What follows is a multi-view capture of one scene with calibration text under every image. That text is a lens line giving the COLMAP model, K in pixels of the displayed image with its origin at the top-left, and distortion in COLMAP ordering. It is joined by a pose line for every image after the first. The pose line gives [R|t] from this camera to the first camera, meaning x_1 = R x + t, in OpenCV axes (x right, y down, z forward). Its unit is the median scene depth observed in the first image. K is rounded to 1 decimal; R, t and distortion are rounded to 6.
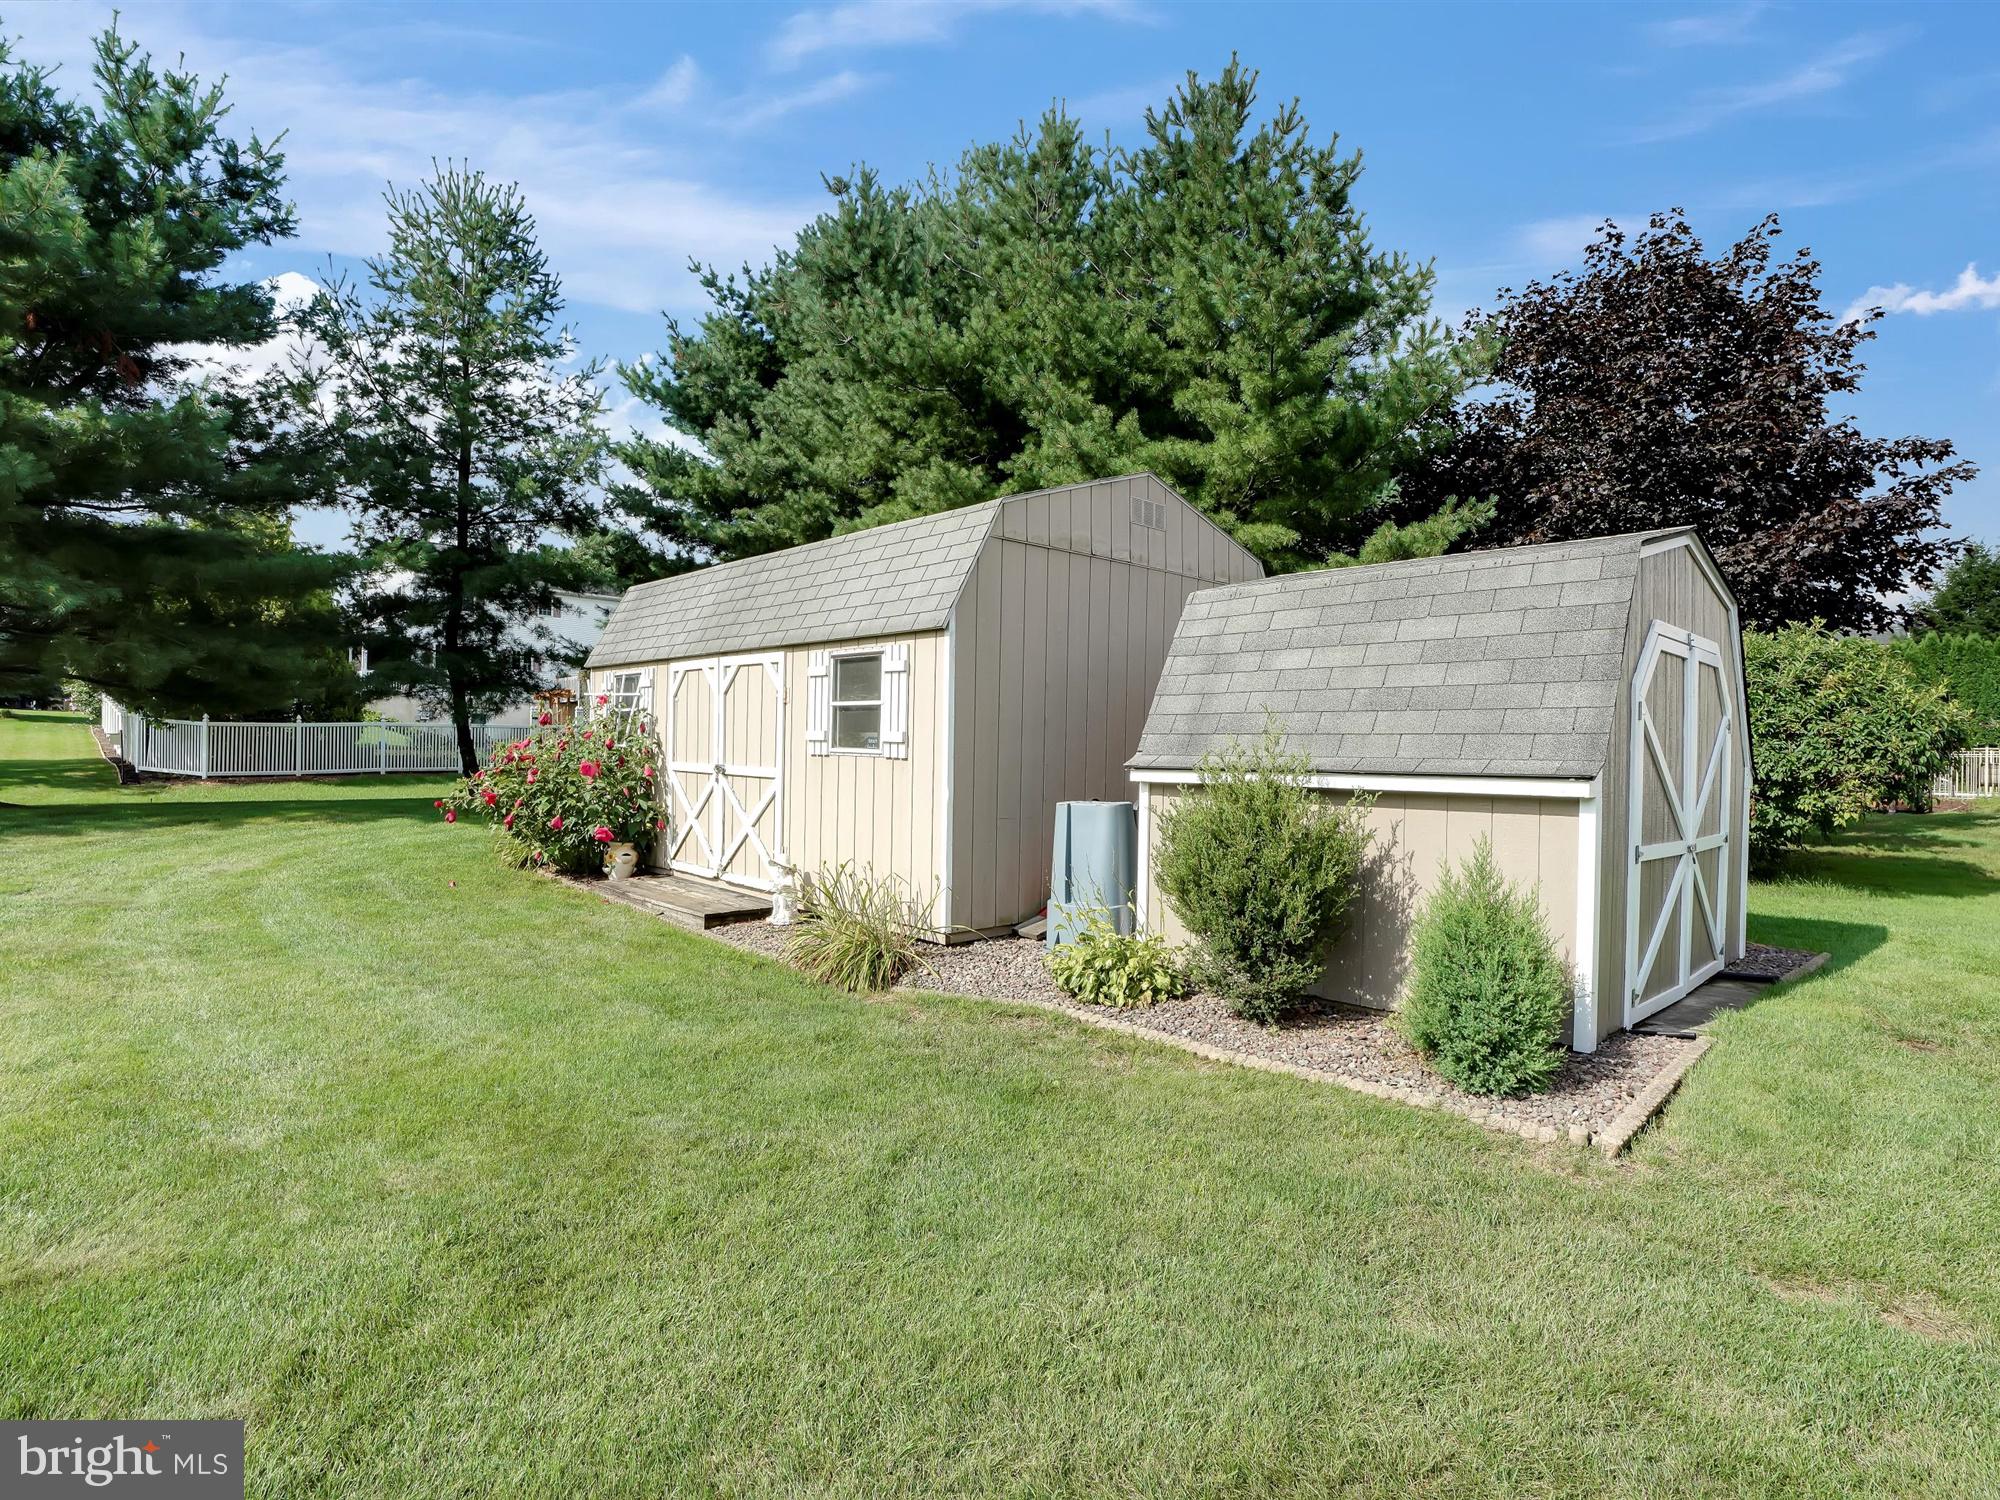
lens RADIAL K [[1044.6, 0, 1004.0], [0, 1044.6, 753.0], [0, 0, 1]] dist [-0.057116, 0.023375]
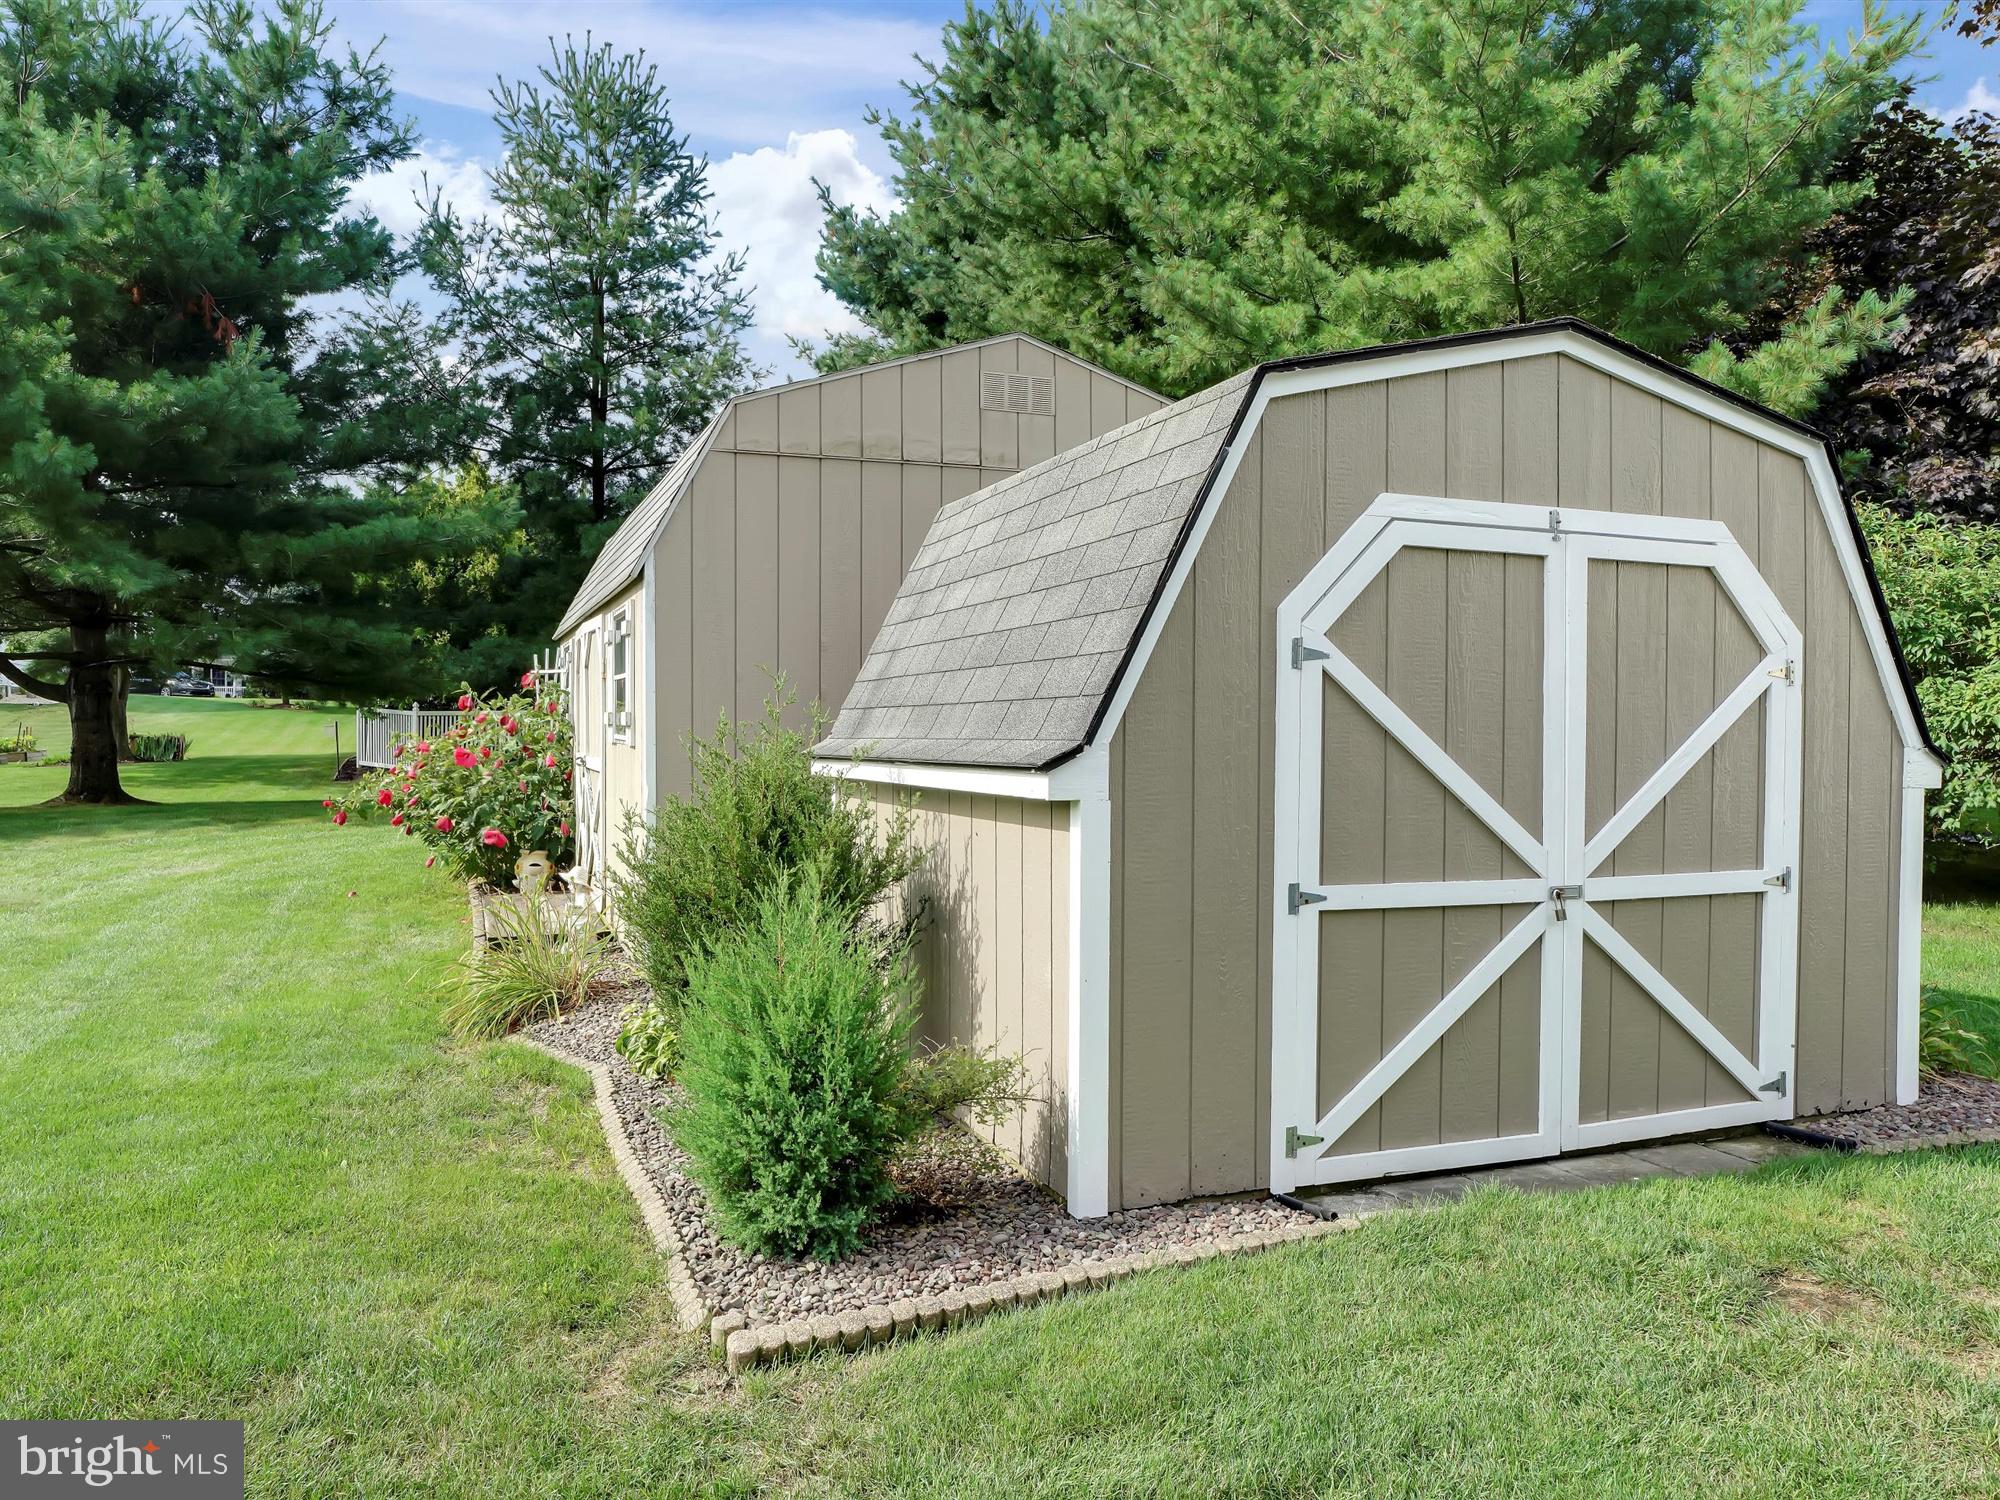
lens RADIAL K [[1405.2, 0, 1000.1], [0, 1405.2, 743.6], [0, 0, 1]] dist [-0.001061, -0.002939]
pose [[0.928849, -0.009862, -0.370327, 0.226304], [0.011613, 0.999929, 0.002498, 0.001636], [0.370276, -0.006621, 0.928898, 0.055255]]
